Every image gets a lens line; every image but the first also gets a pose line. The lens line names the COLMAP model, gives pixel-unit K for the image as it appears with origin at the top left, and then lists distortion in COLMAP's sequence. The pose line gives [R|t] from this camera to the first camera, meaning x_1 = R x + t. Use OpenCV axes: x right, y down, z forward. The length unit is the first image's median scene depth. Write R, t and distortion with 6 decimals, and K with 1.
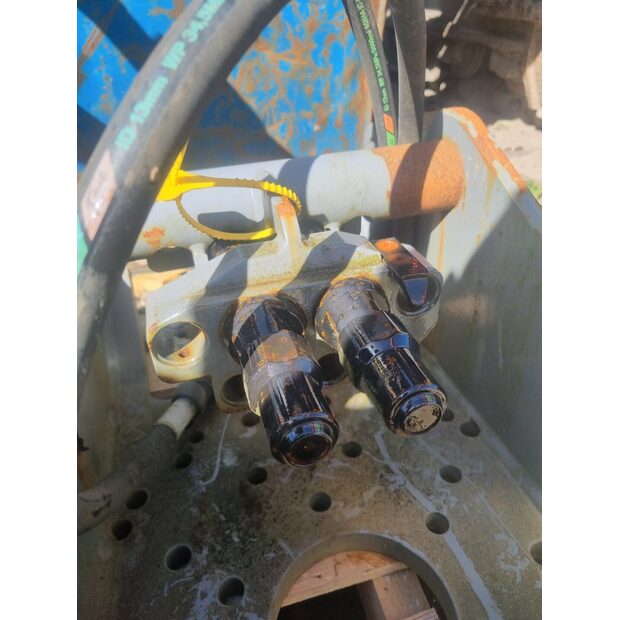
lens RADIAL K [[475.9, 0, 313.6], [0, 475.9, 307.9], [0, 0, 1]] dist [0.011434, -0.002235]
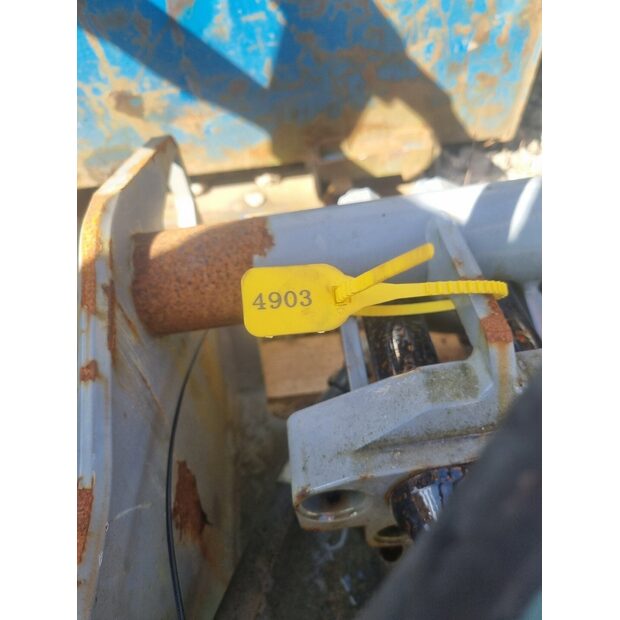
lens RADIAL K [[471.0, 0, 310.0], [0, 471.0, 276.4], [0, 0, 1]] dist [-0.005665, -0.002337]
pose [[0.979597, 0.089629, -0.179879, -0.162925], [-0.048868, 0.974412, 0.219392, -0.330949], [0.194940, -0.206125, 0.958911, 0.267540]]
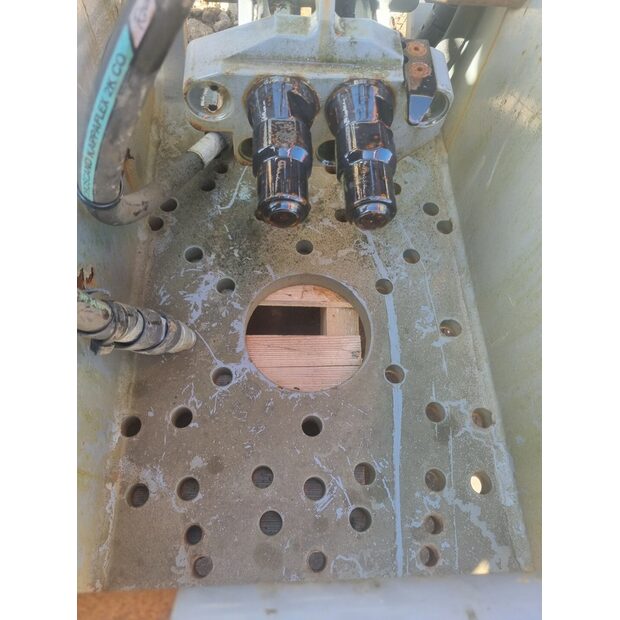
lens RADIAL K [[475.9, 0, 313.6], [0, 475.9, 307.9], [0, 0, 1]] dist [0.011434, -0.002235]
pose [[0.959164, 0.282806, -0.005084, 0.090918], [-0.237942, 0.816461, 0.526095, -0.143706], [0.152933, -0.503402, 0.850411, -0.176090]]
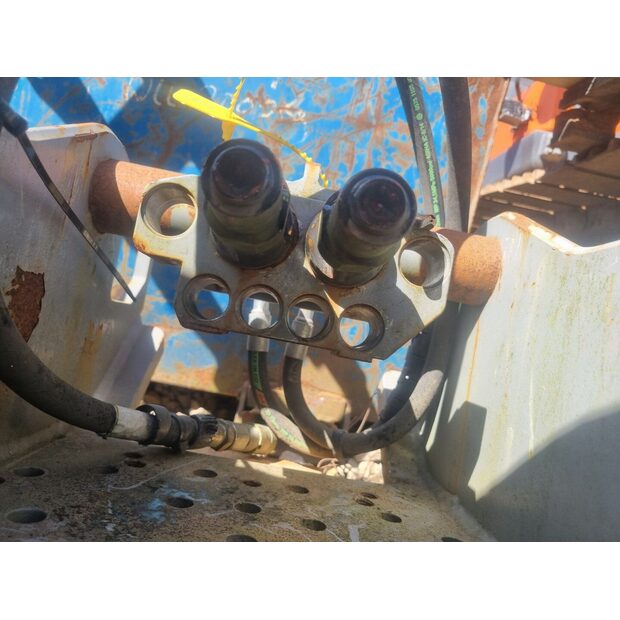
lens RADIAL K [[482.7, 0, 311.4], [0, 482.7, 337.4], [0, 0, 1]] dist [0.001764, -0.002136]
pose [[0.948526, 0.210038, -0.237026, 0.213623], [-0.310409, 0.764994, -0.564296, 0.548006], [0.062800, 0.608825, 0.790815, 0.276670]]
